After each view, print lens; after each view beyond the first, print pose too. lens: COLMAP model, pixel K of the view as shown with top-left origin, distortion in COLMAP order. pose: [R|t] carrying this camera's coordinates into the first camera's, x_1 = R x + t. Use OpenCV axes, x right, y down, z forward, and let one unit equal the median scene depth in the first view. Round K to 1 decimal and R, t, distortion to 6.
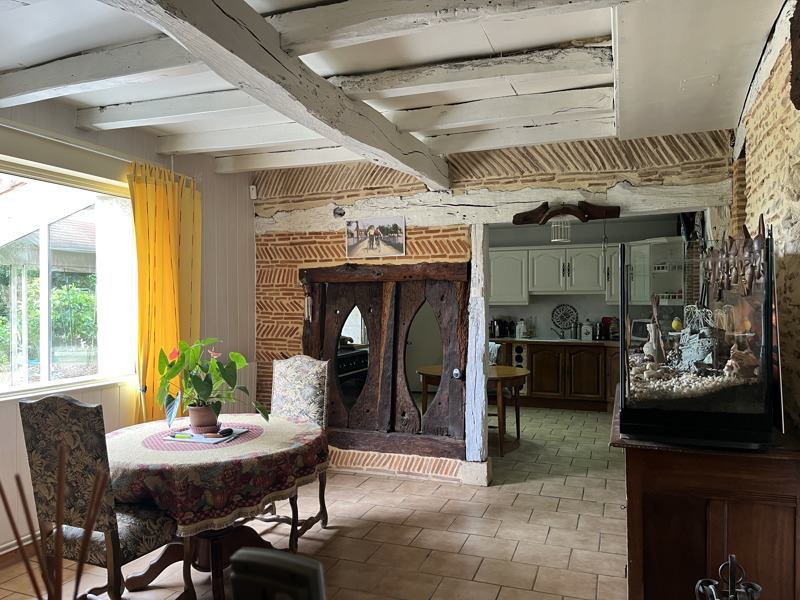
lens RADIAL K [[596.7, 0, 399.8], [0, 596.7, 304.2], [0, 0, 1]] dist [0.076864, -0.106700]
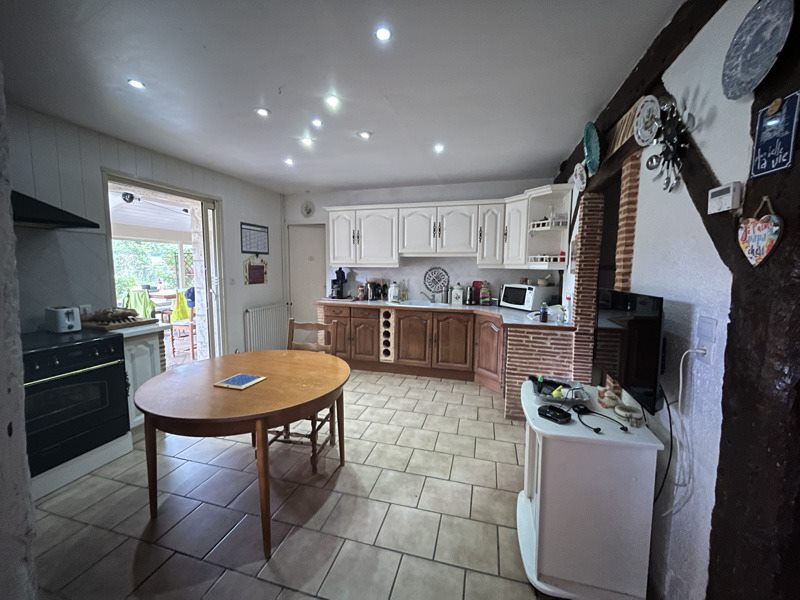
lens RADIAL K [[322.8, 0, 397.9], [0, 322.8, 298.0], [0, 0, 1]] dist [-0.001168, -0.000139]
pose [[0.996053, 0.003336, 0.088699, 0.170757], [-0.011630, 0.995583, 0.093162, 0.001491], [-0.087997, -0.093826, 0.991692, 0.493799]]
